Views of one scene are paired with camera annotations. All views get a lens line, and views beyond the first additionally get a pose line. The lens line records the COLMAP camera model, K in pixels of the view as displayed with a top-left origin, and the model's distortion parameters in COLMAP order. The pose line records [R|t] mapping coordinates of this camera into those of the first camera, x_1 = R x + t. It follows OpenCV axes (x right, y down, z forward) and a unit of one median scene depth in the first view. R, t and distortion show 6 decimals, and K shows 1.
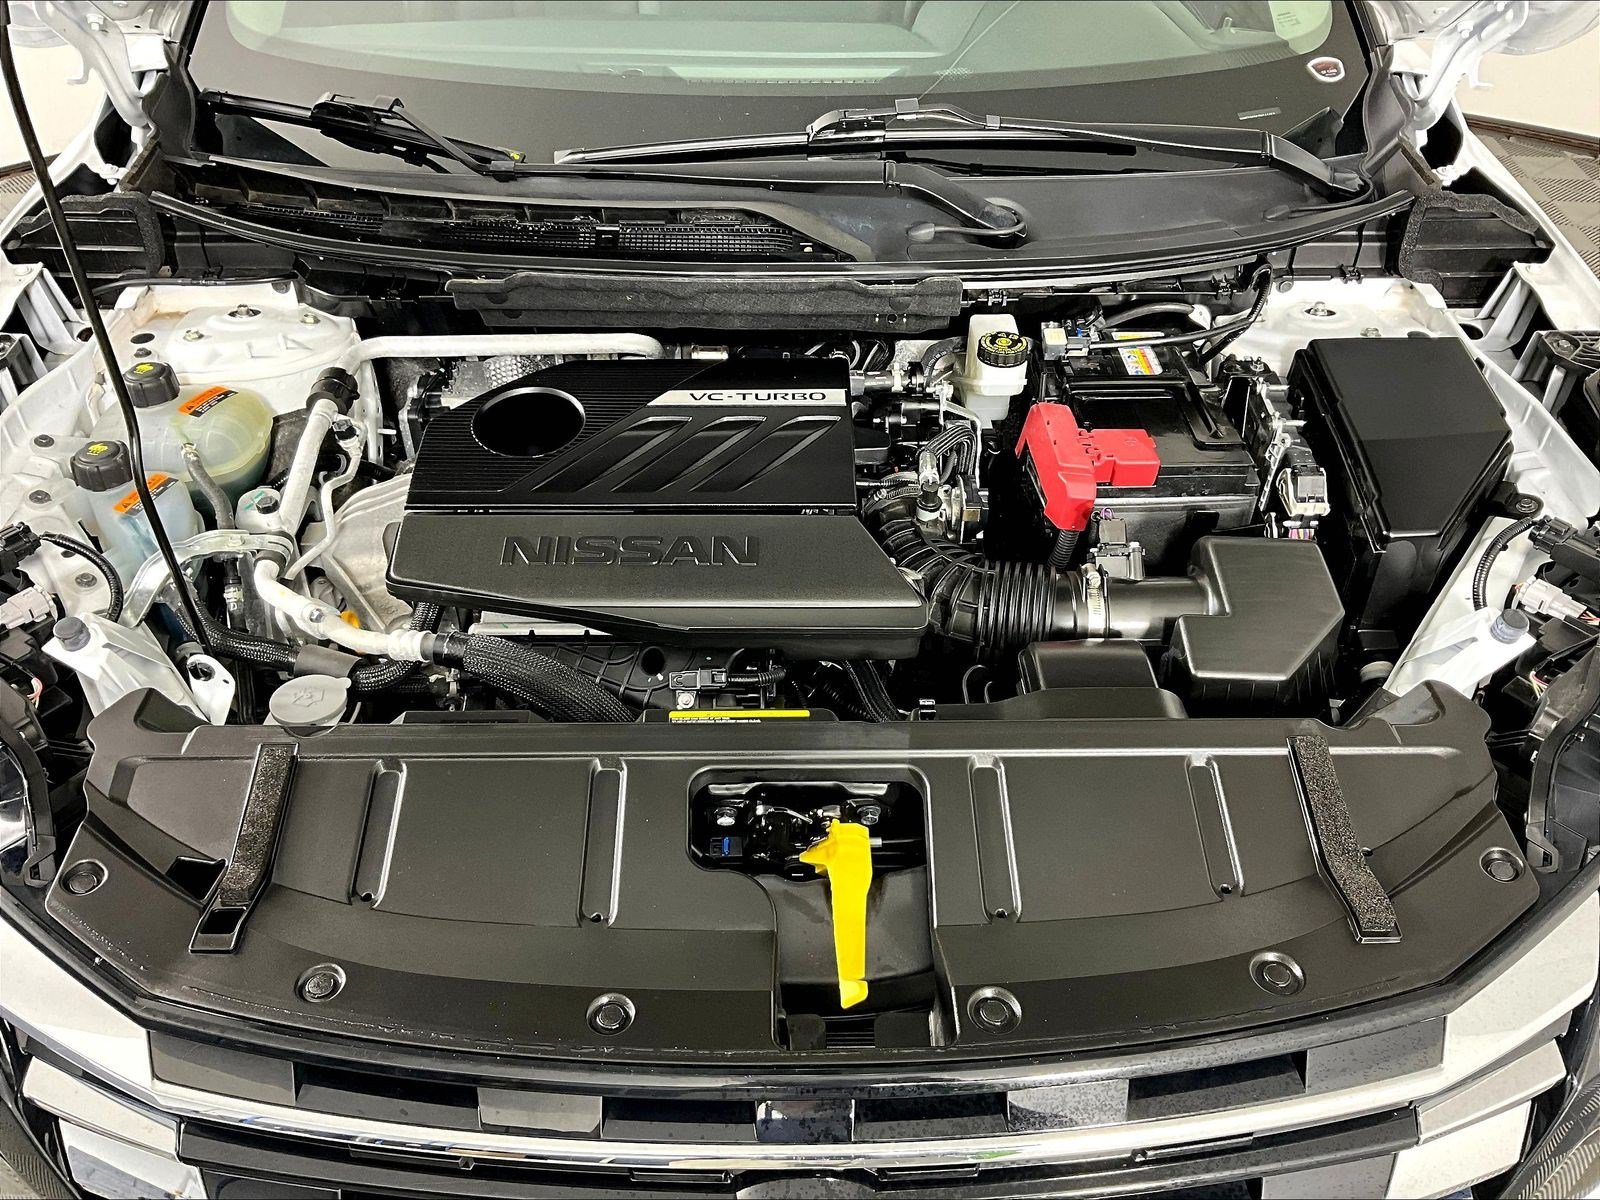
lens RADIAL K [[1346.8, 0, 793.8], [0, 1346.8, 602.4], [0, 0, 1]] dist [0.077927, -0.133339]
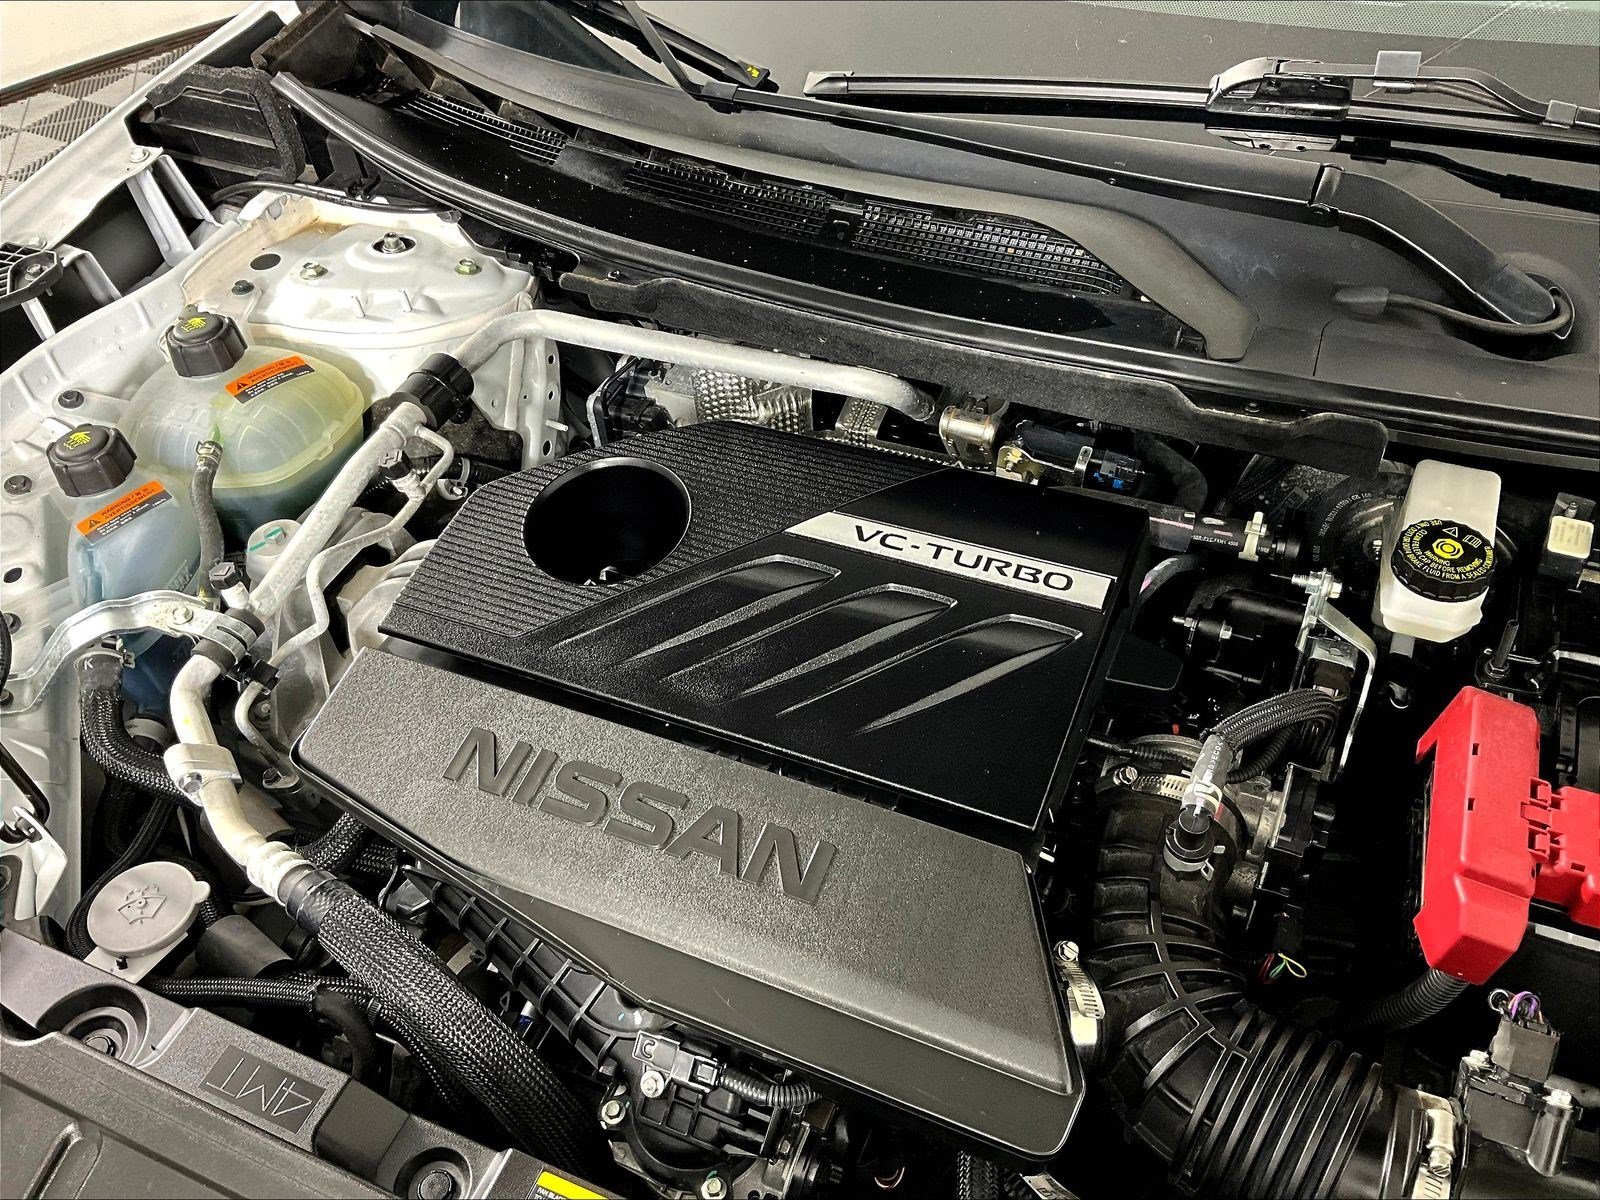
lens RADIAL K [[1346.8, 0, 803.9], [0, 1346.8, 595.2], [0, 0, 1]] dist [0.077927, -0.133339]
pose [[0.905481, 0.249959, -0.342965, 0.112667], [-0.204317, 0.965080, 0.163939, -0.208044], [0.371967, -0.078370, 0.924932, 0.401986]]
